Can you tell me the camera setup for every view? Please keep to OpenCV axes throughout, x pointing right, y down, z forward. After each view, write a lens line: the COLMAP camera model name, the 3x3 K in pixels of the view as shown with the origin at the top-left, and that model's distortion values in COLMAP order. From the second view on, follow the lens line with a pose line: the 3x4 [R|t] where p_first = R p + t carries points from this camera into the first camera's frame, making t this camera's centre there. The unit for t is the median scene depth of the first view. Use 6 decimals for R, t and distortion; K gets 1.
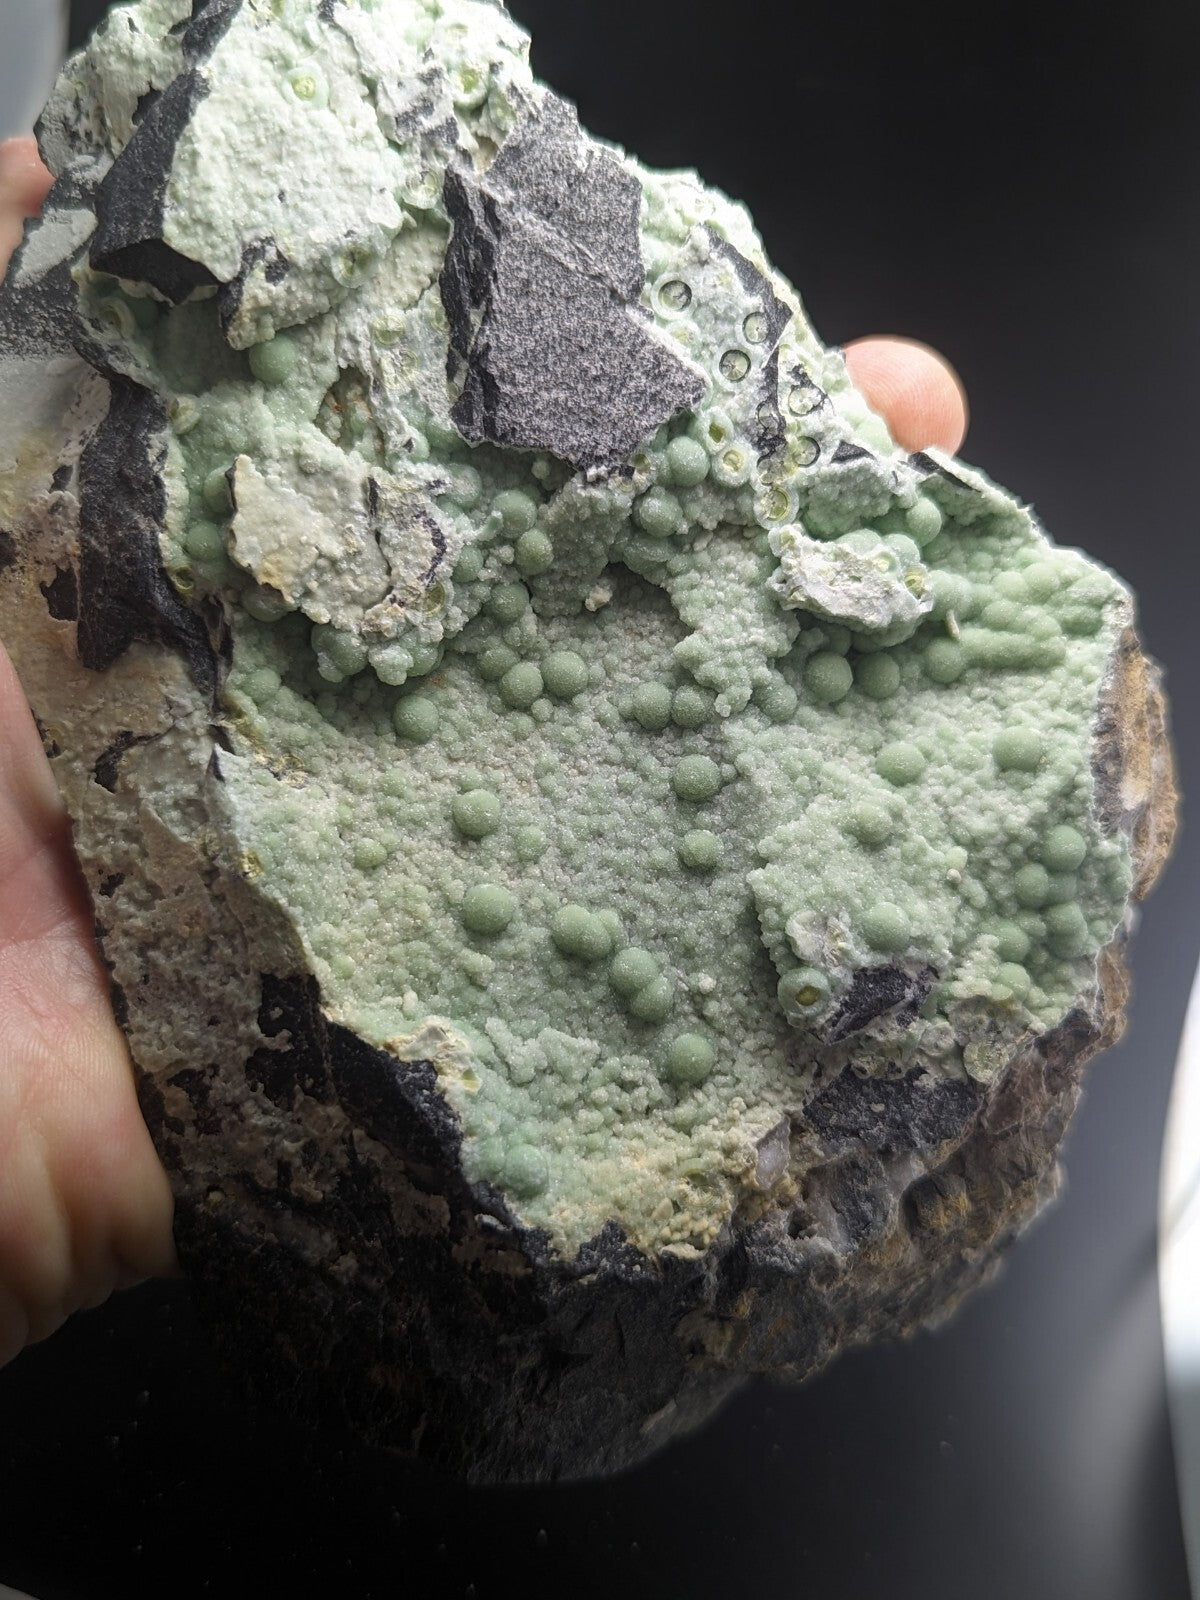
lens RADIAL K [[1811.7, 0, 605.1], [0, 1811.7, 800.5], [0, 0, 1]] dist [-0.019415, 0.000000]
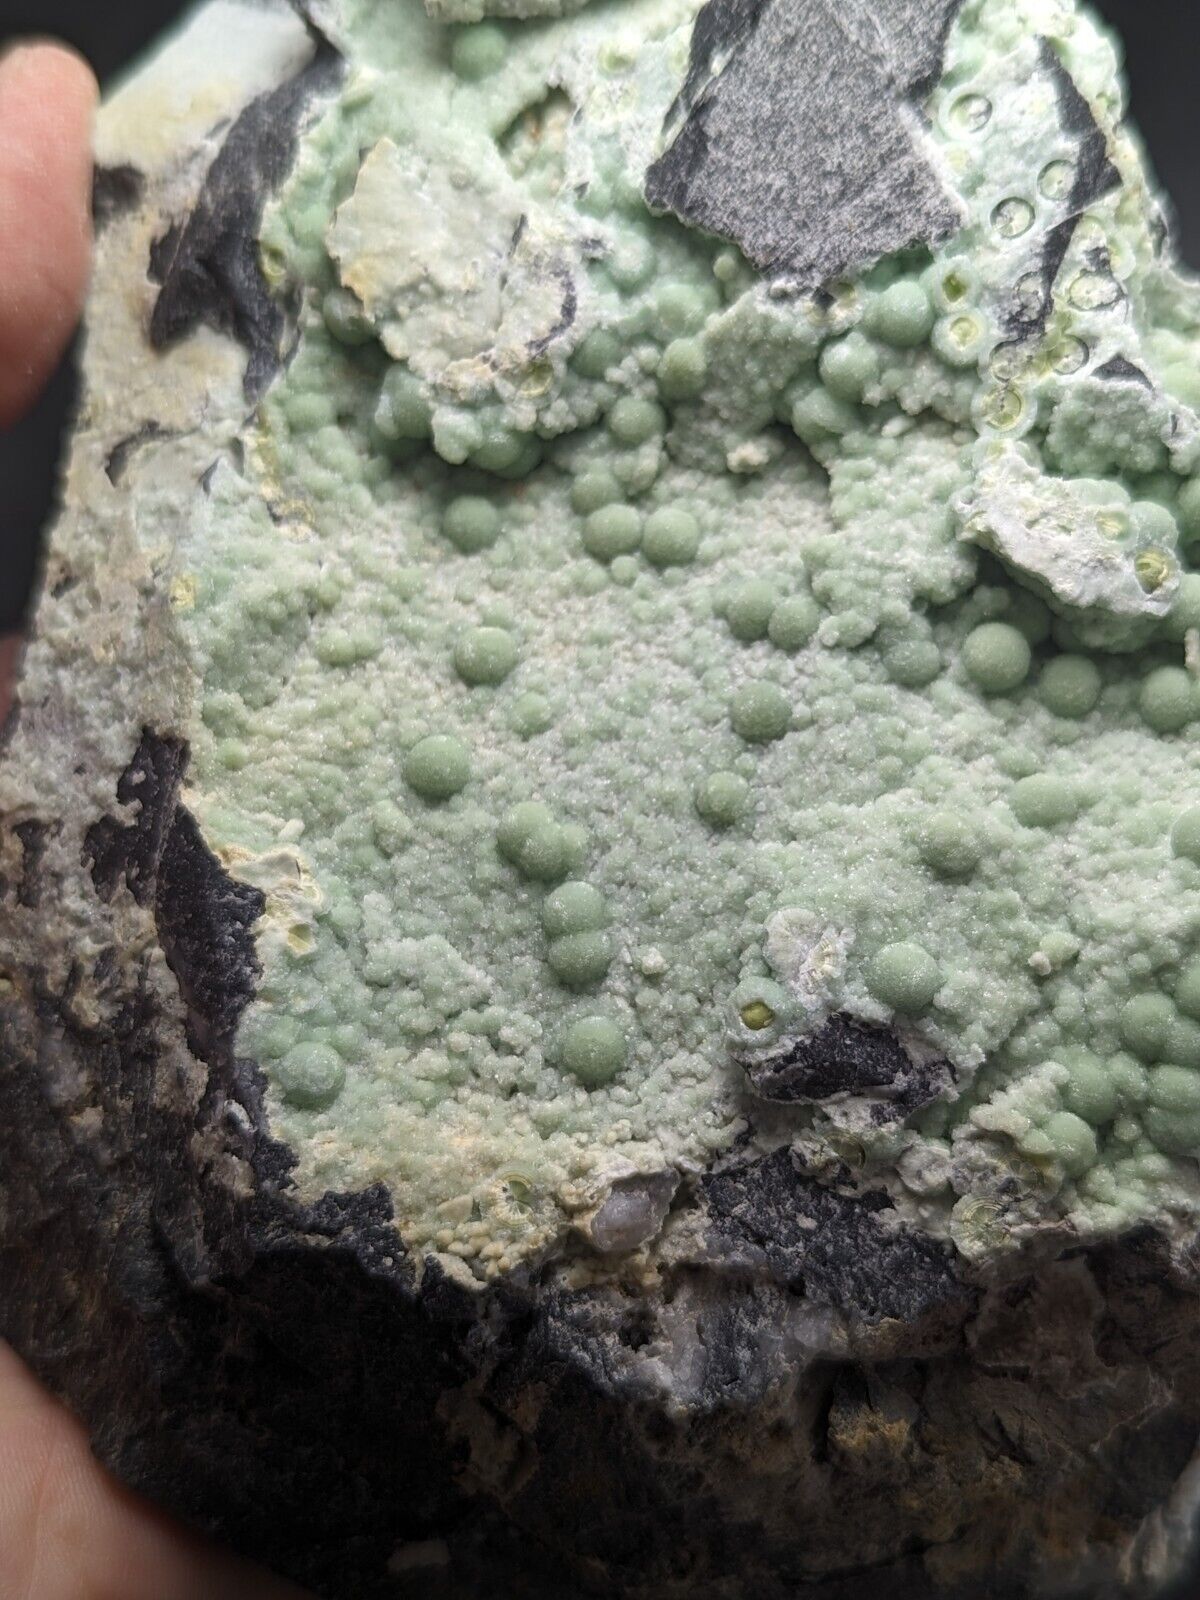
lens RADIAL K [[2428.5, 0, 708.7], [0, 2428.5, 845.2], [0, 0, 1]] dist [-0.040643, 0.000000]
pose [[0.878927, 0.343156, -0.331256, 0.385032], [-0.392748, 0.914785, -0.094437, 0.142586], [0.270621, 0.213103, 0.938803, 0.081893]]
